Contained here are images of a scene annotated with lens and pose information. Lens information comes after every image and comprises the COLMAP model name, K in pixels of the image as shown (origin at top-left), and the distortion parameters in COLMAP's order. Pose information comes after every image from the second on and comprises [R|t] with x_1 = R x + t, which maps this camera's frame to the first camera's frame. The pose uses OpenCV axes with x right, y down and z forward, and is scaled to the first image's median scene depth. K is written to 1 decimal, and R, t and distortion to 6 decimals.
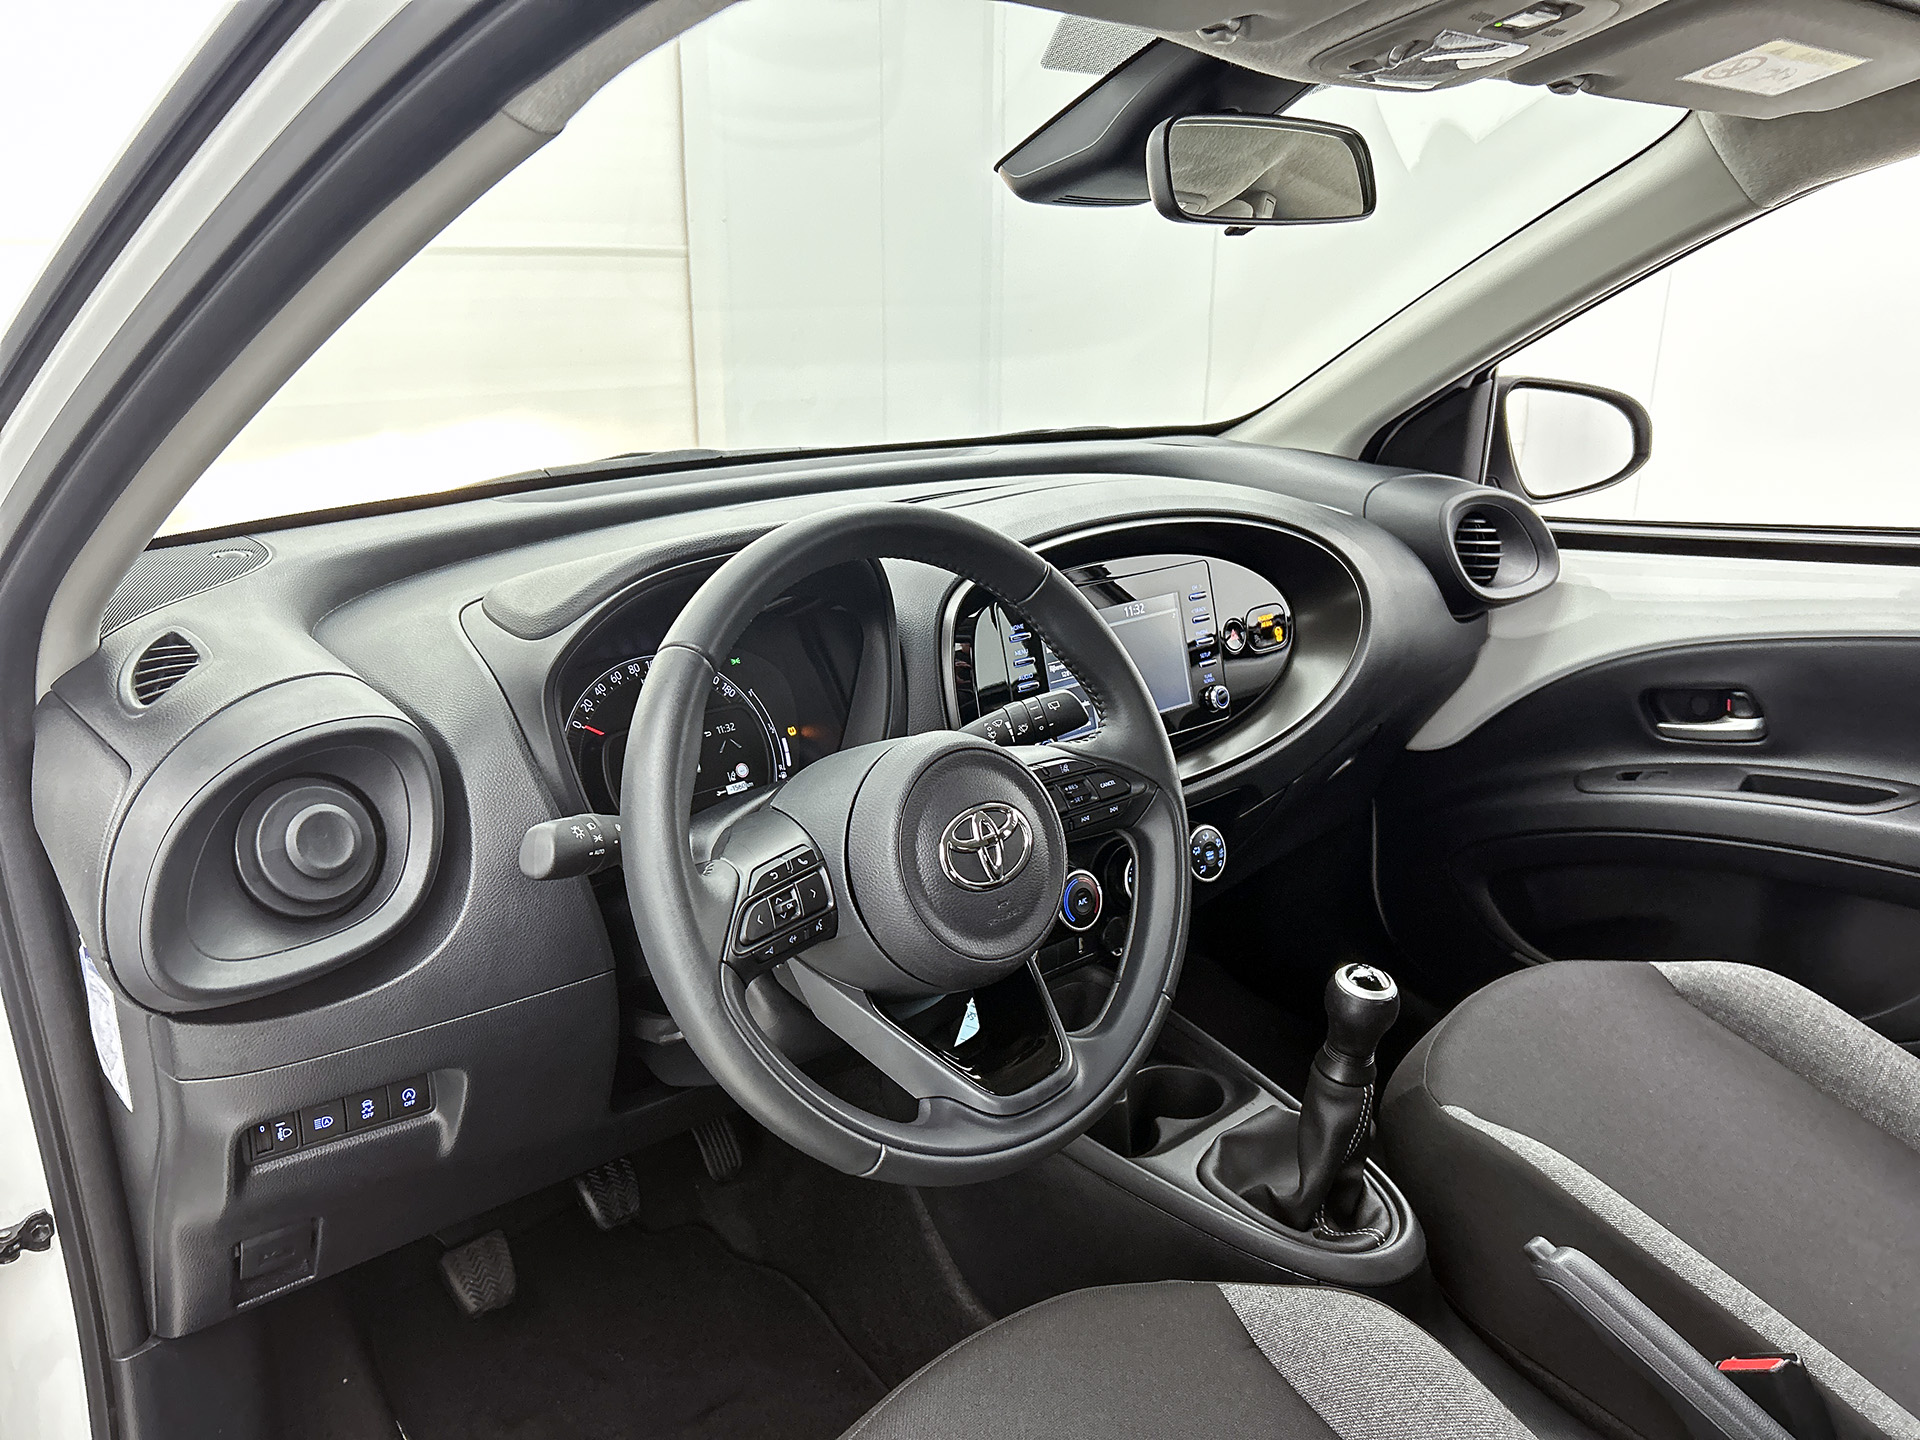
lens RADIAL K [[1452.8, 0, 959.6], [0, 1452.8, 693.4], [0, 0, 1]] dist [0.039340, -0.058747]
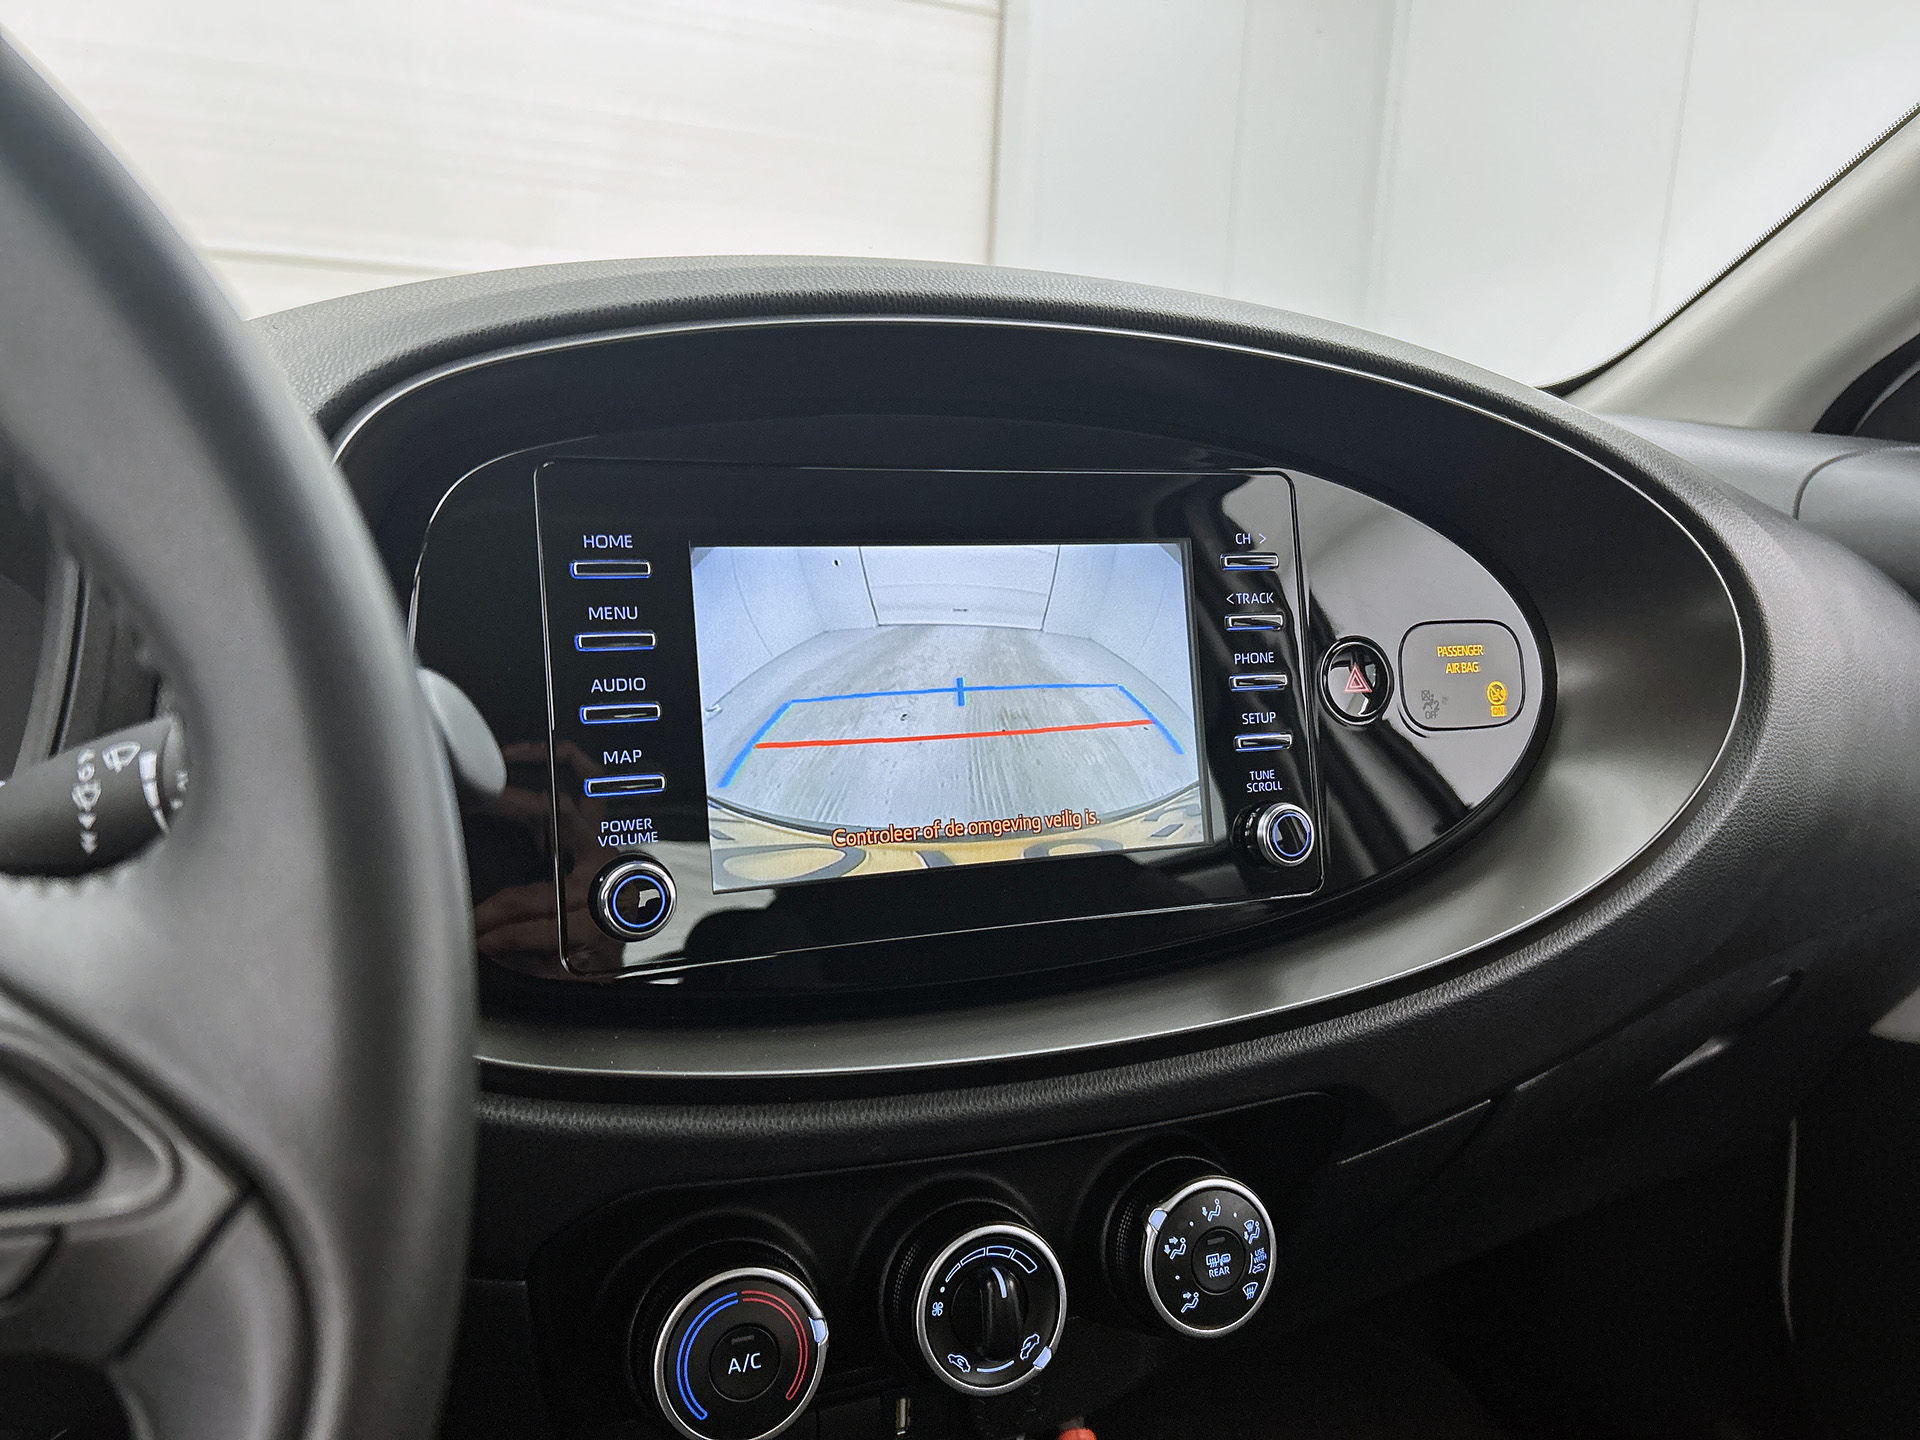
lens RADIAL K [[1452.8, 0, 943.3], [0, 1452.8, 724.4], [0, 0, 1]] dist [0.039340, -0.058747]
pose [[0.953833, 0.094294, -0.285152, 0.198845], [-0.120272, 0.989907, -0.074965, 0.013280], [0.275205, 0.105800, 0.955546, 0.619741]]
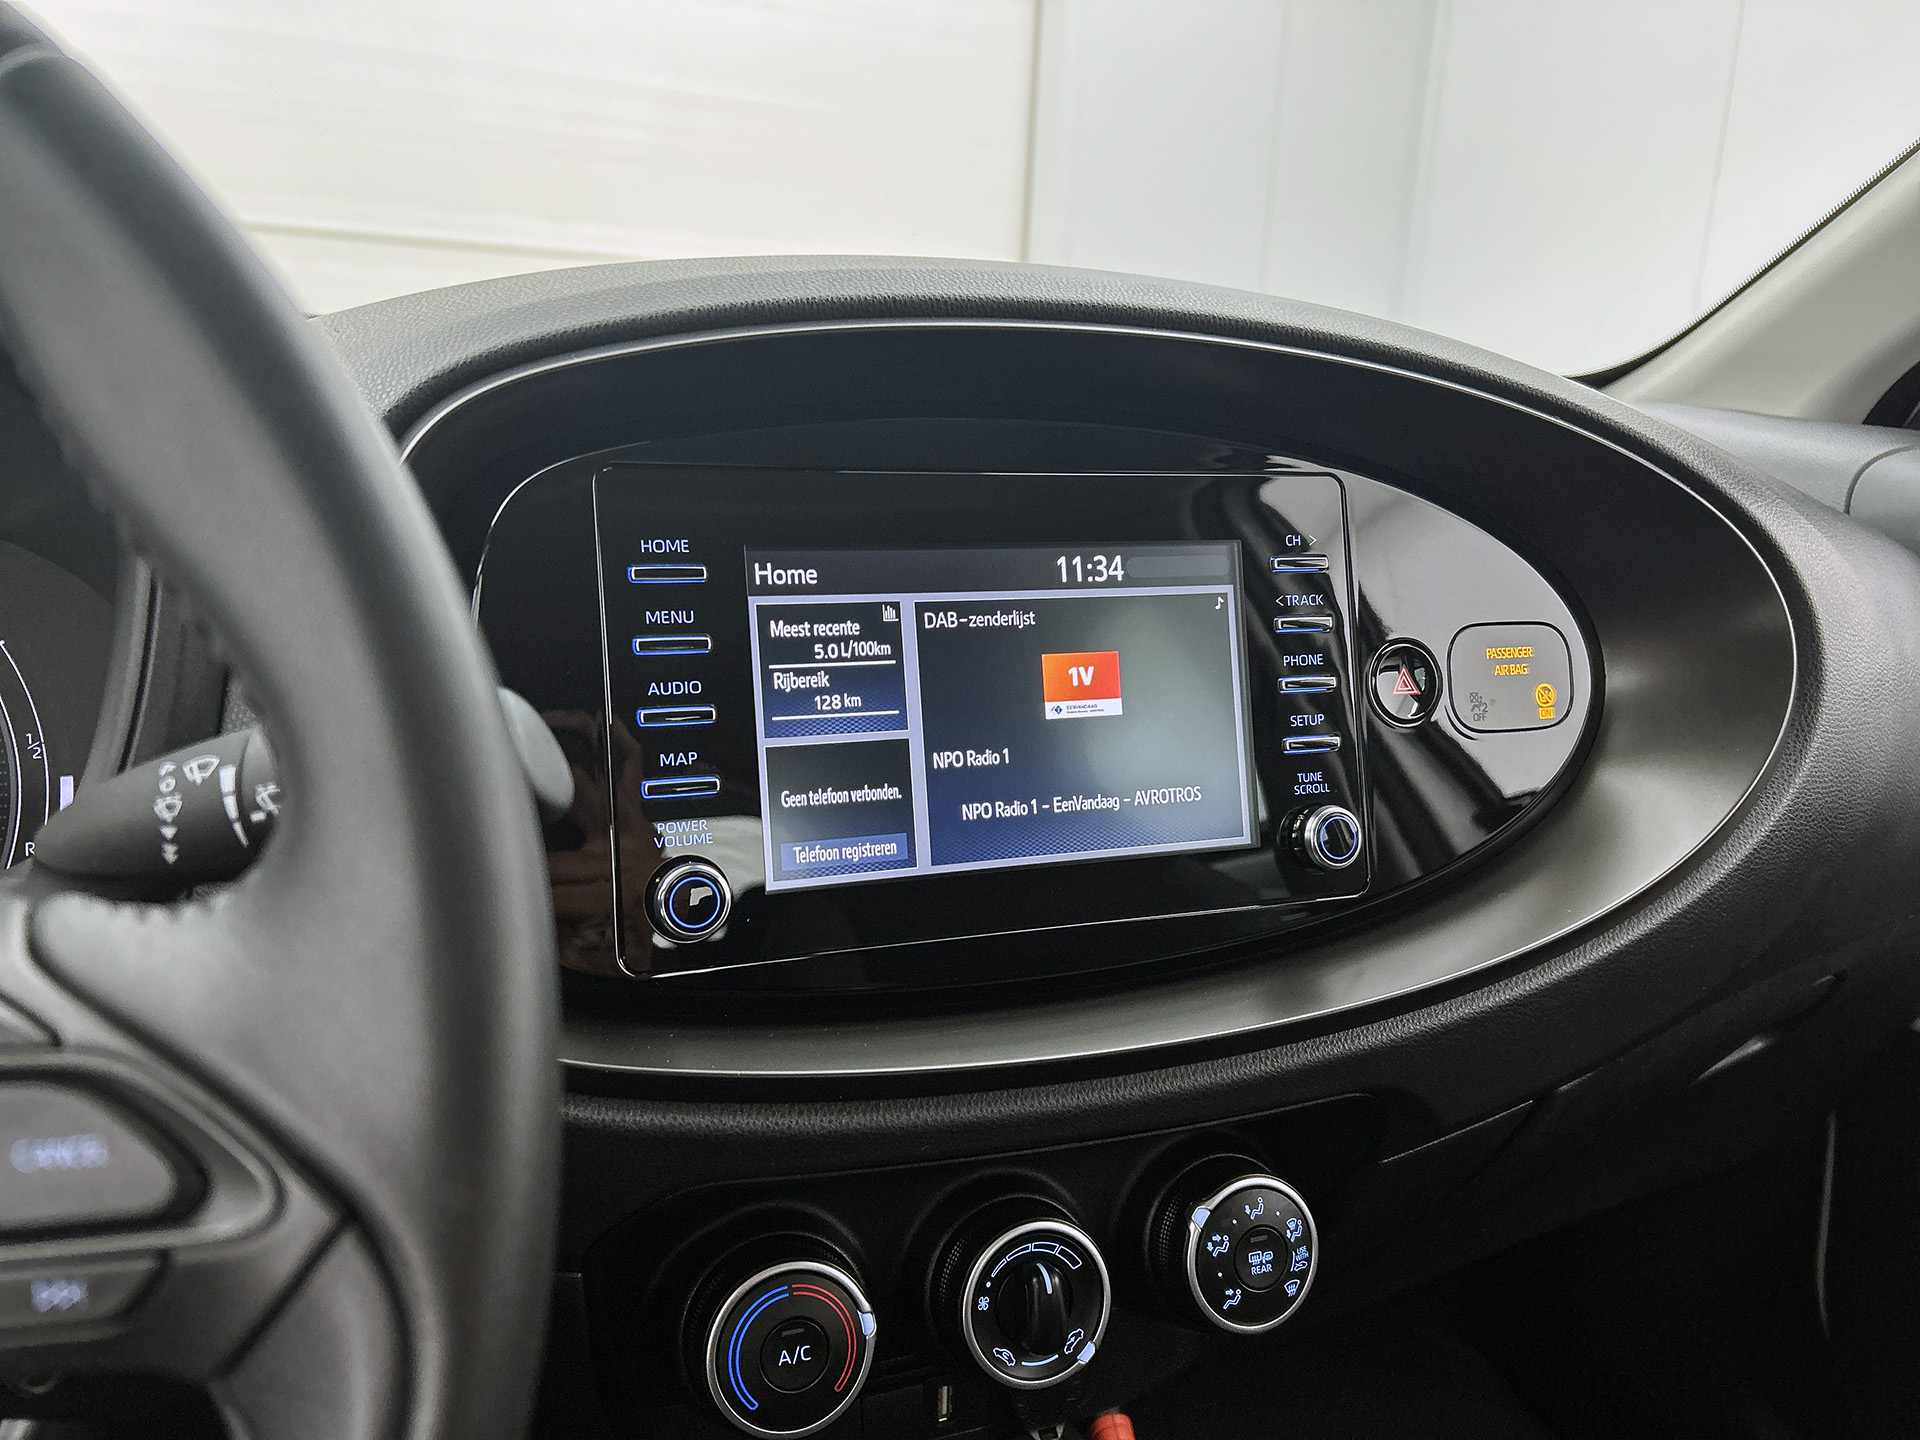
lens RADIAL K [[1452.8, 0, 945.3], [0, 1452.8, 721.3], [0, 0, 1]] dist [0.039340, -0.058747]
pose [[0.947723, 0.106397, -0.300833, 0.193955], [-0.128933, 0.990070, -0.056016, 0.007064], [0.291886, 0.091875, 0.952030, 0.615183]]
